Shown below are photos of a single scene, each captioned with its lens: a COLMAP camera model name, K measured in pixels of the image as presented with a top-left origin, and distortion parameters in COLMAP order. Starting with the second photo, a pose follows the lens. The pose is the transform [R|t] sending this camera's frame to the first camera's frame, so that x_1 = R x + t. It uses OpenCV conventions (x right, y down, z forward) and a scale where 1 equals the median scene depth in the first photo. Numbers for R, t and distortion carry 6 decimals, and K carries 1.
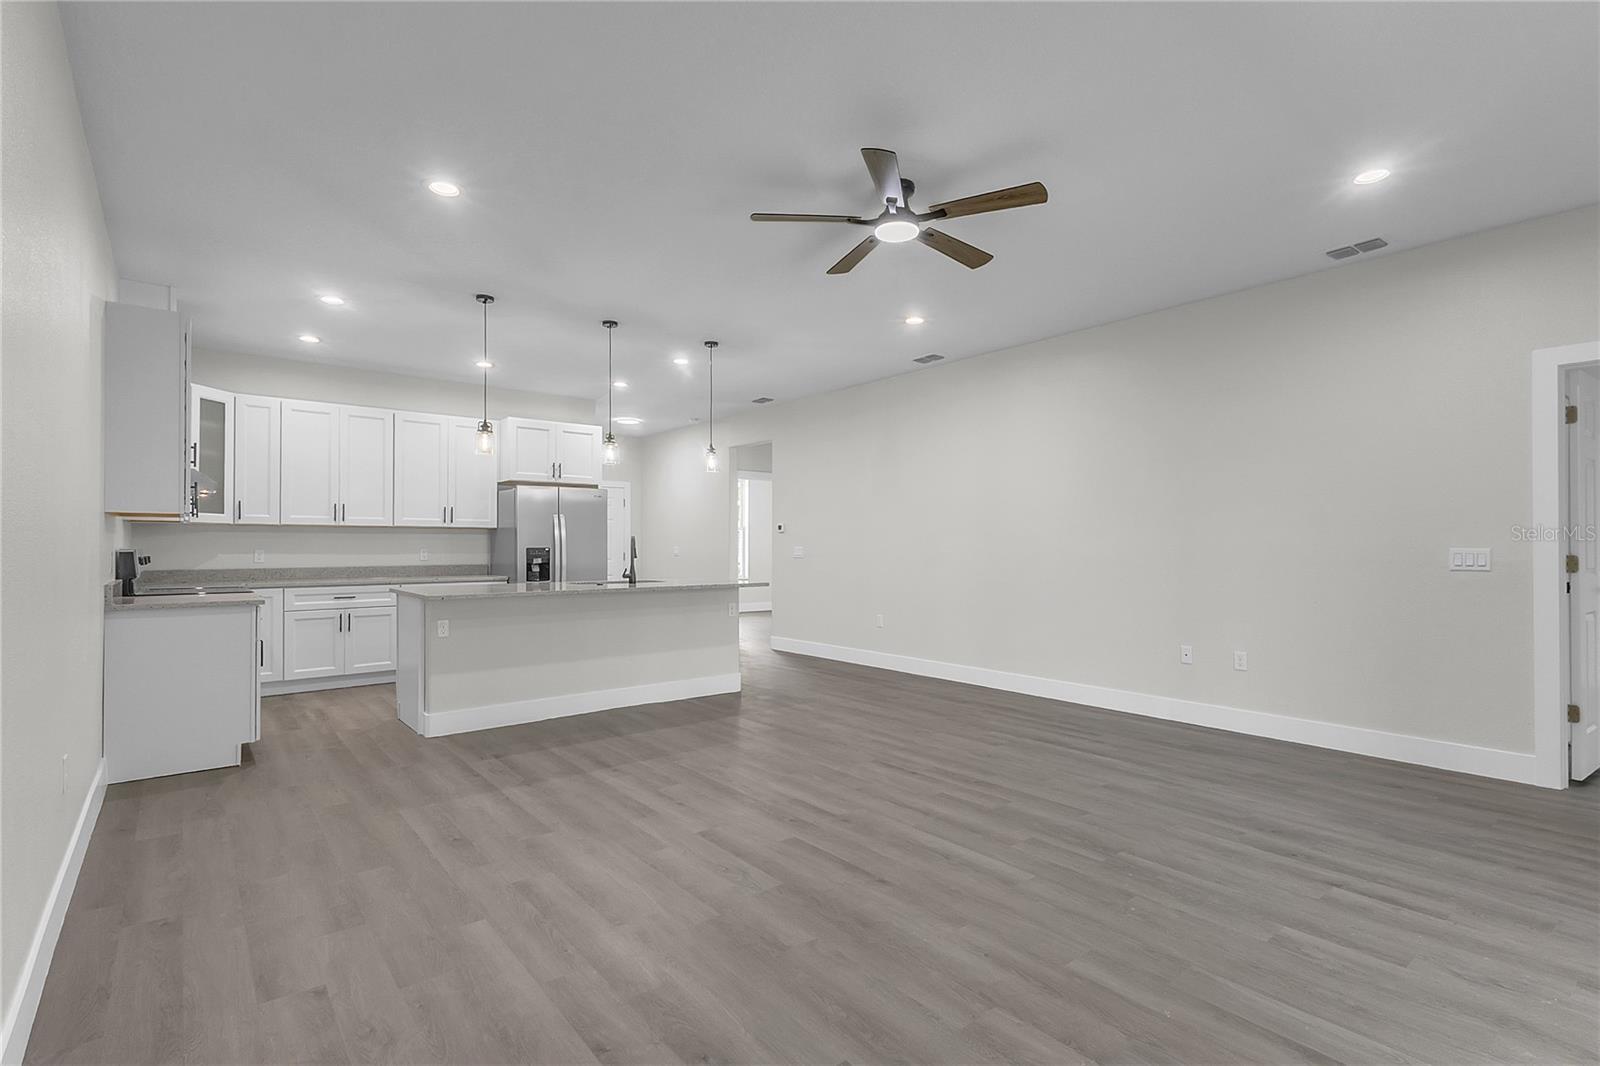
lens RADIAL K [[756.9, 0, 803.5], [0, 756.9, 539.1], [0, 0, 1]] dist [0.018411, -0.000590]
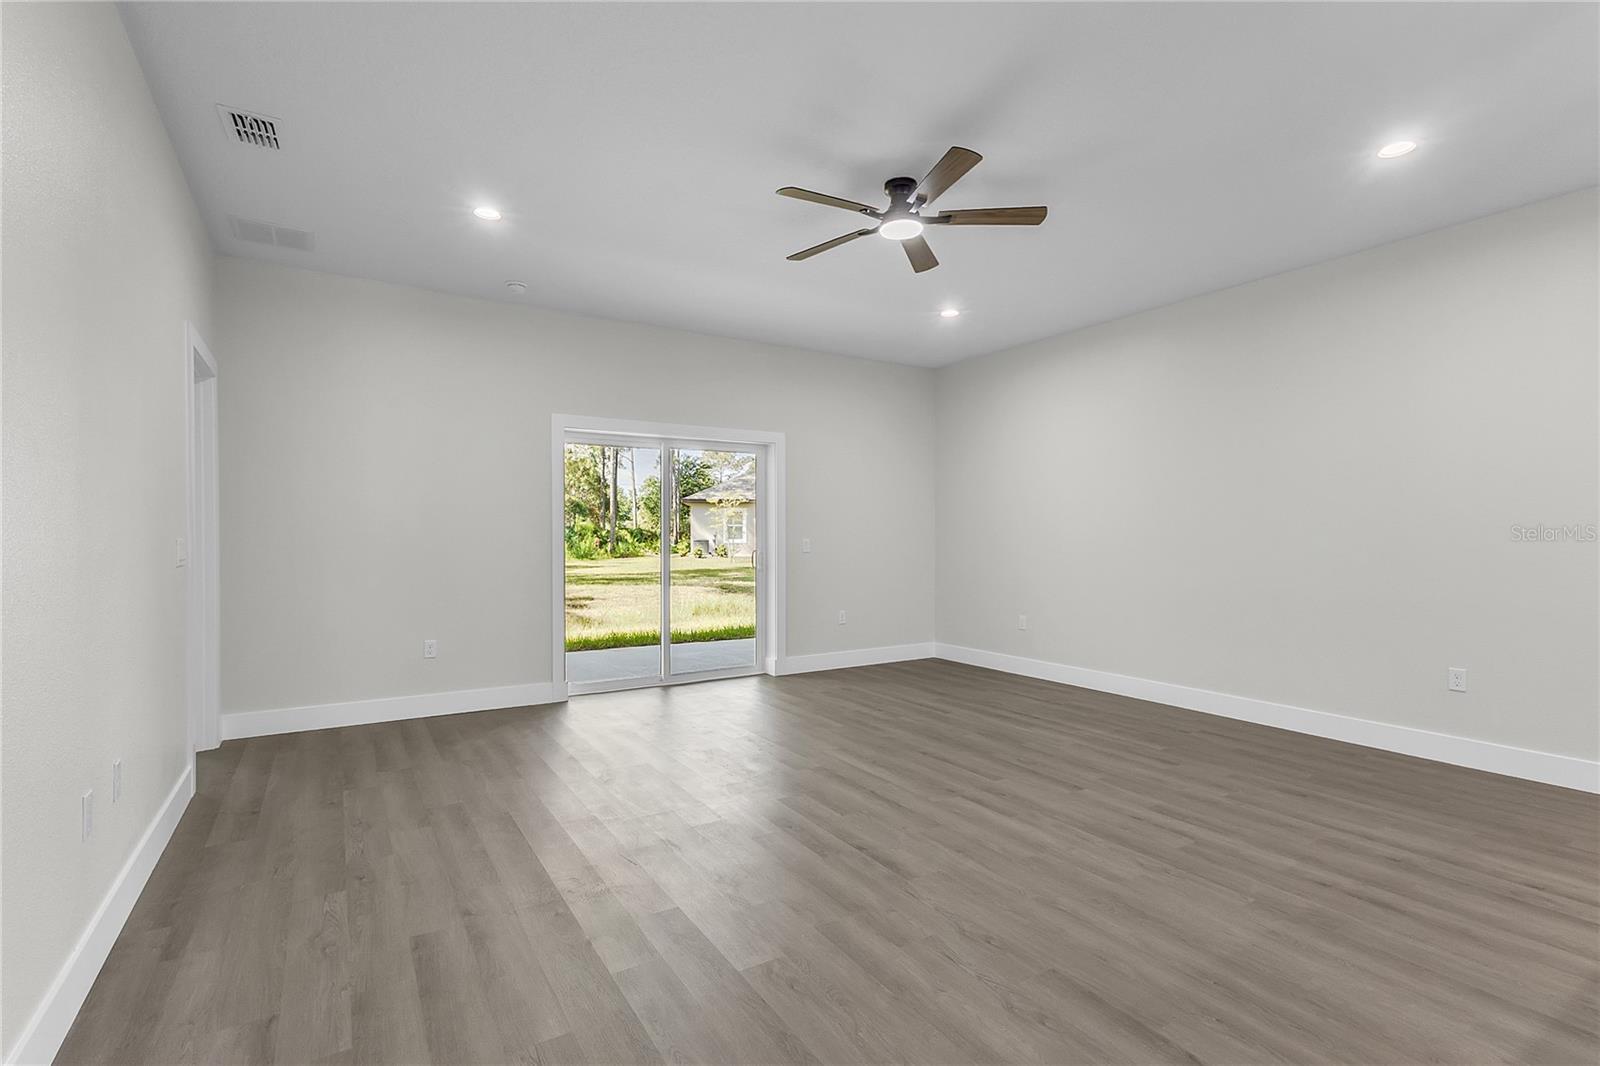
lens RADIAL K [[742.5, 0, 800.0], [0, 742.5, 533.0], [0, 0, 1]] dist [0.021074, -0.001022]
pose [[-0.992516, 0.000170, 0.122115, 0.075232], [-0.001111, 0.999945, -0.010420, 0.009210], [-0.122110, -0.010477, -0.992461, 1.119842]]
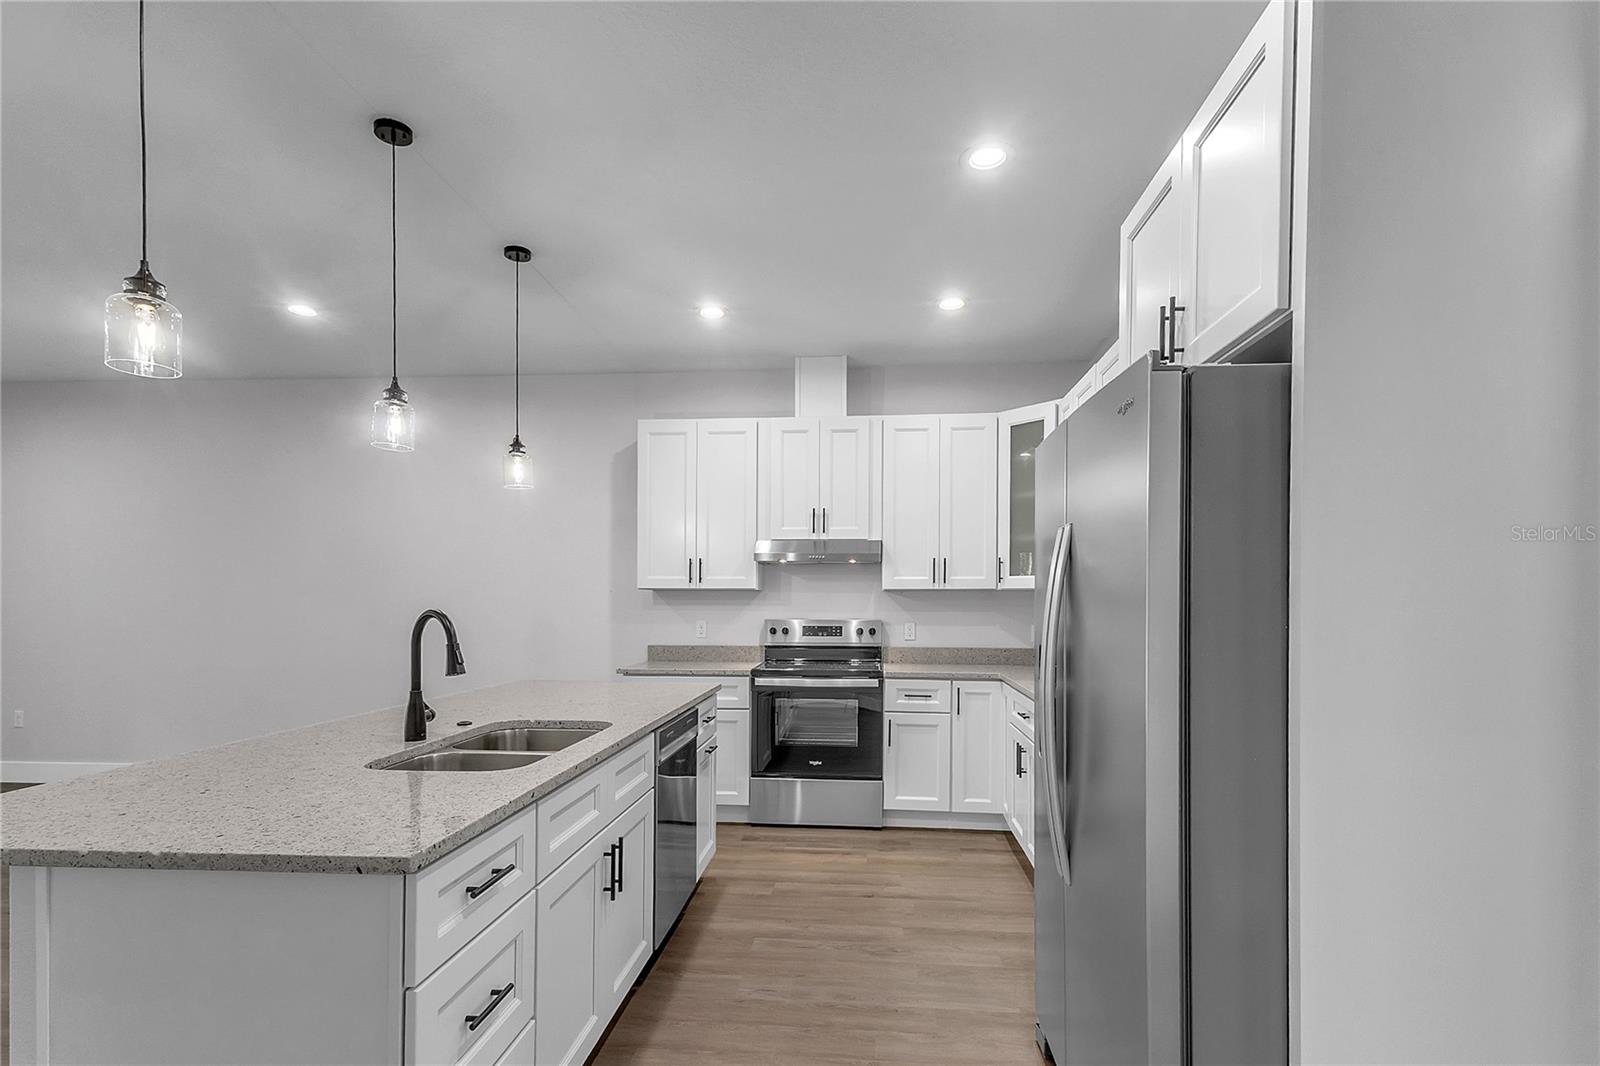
lens RADIAL K [[777.1, 0, 805.5], [0, 777.1, 599.4], [0, 0, 1]] dist [0.018468, -0.000003]
pose [[-0.694378, -0.003158, -0.719603, -0.081388], [0.002095, 0.999977, -0.006411, -0.005856], [0.719607, -0.005959, -0.694356, 1.331793]]
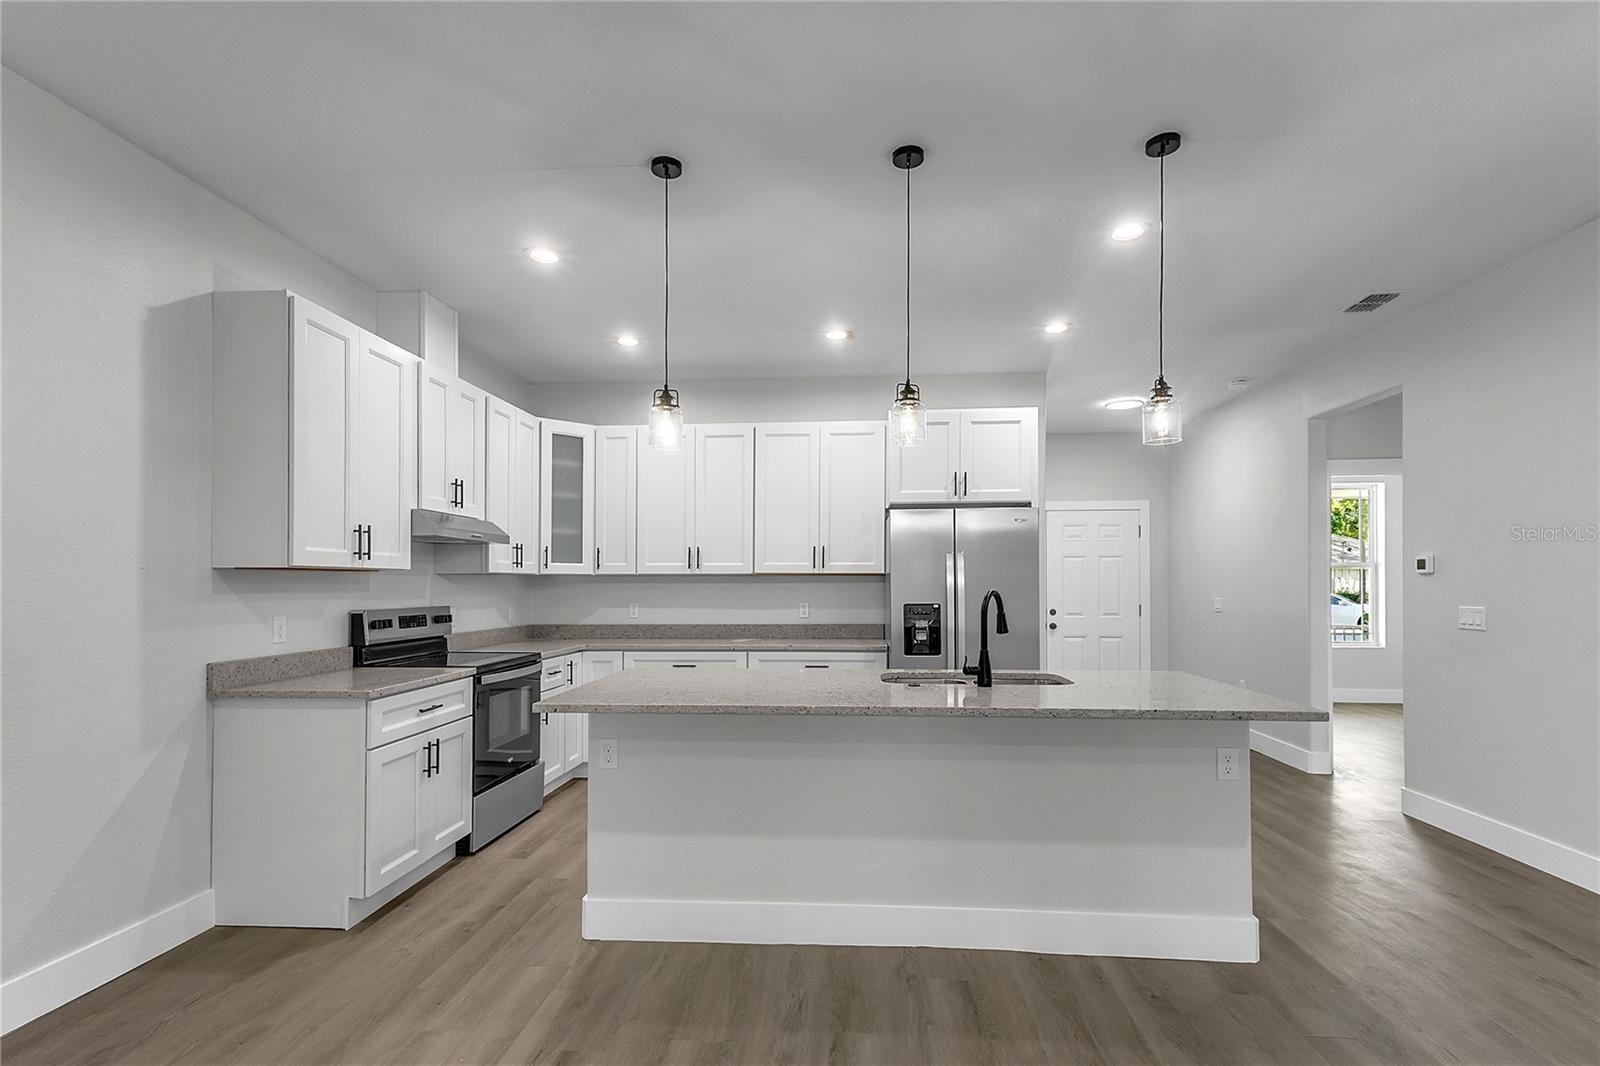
lens RADIAL K [[760.6, 0, 804.4], [0, 760.6, 579.1], [0, 0, 1]] dist [0.016825, -0.000456]
pose [[0.726418, -0.006754, -0.687220, 0.029025], [0.007704, 0.999969, -0.001684, -0.011168], [0.687210, -0.004071, 0.726448, 0.533726]]
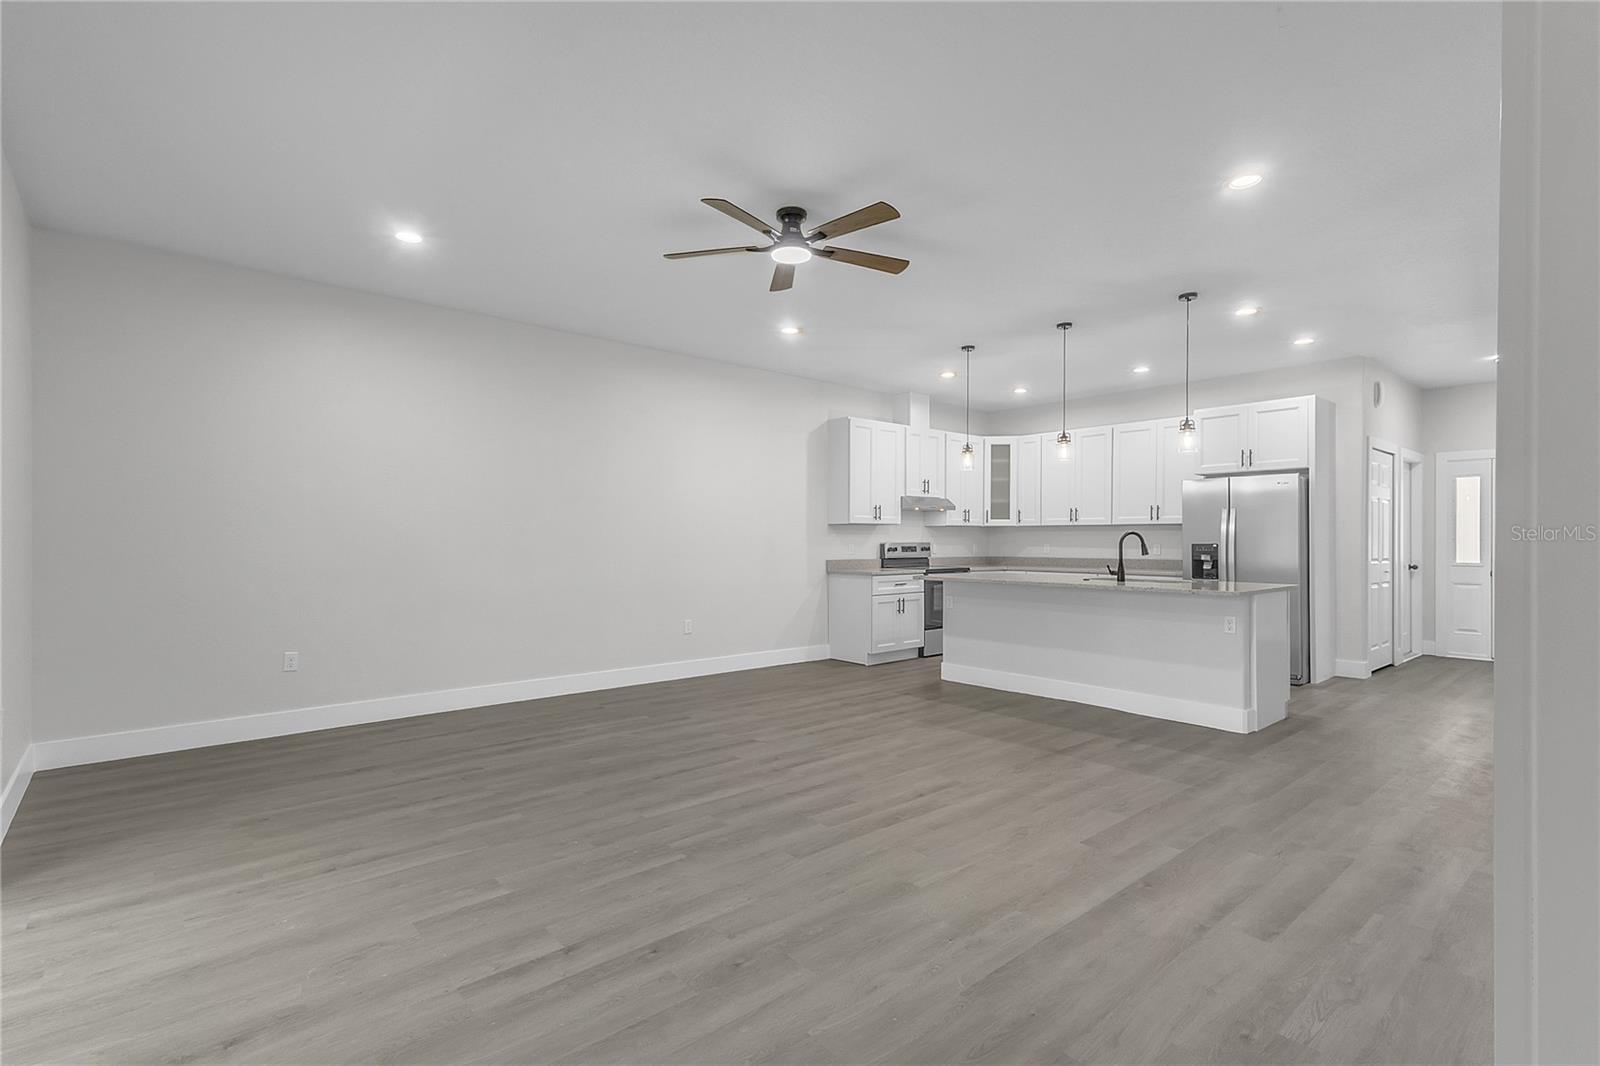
lens RADIAL K [[748.3, 0, 798.1], [0, 748.3, 536.5], [0, 0, 1]] dist [0.020262, -0.000113]
pose [[0.030865, -0.004339, -0.999514, 0.670151], [0.006123, 0.999973, -0.004152, 0.003465], [0.999505, -0.005992, 0.030890, 0.540542]]
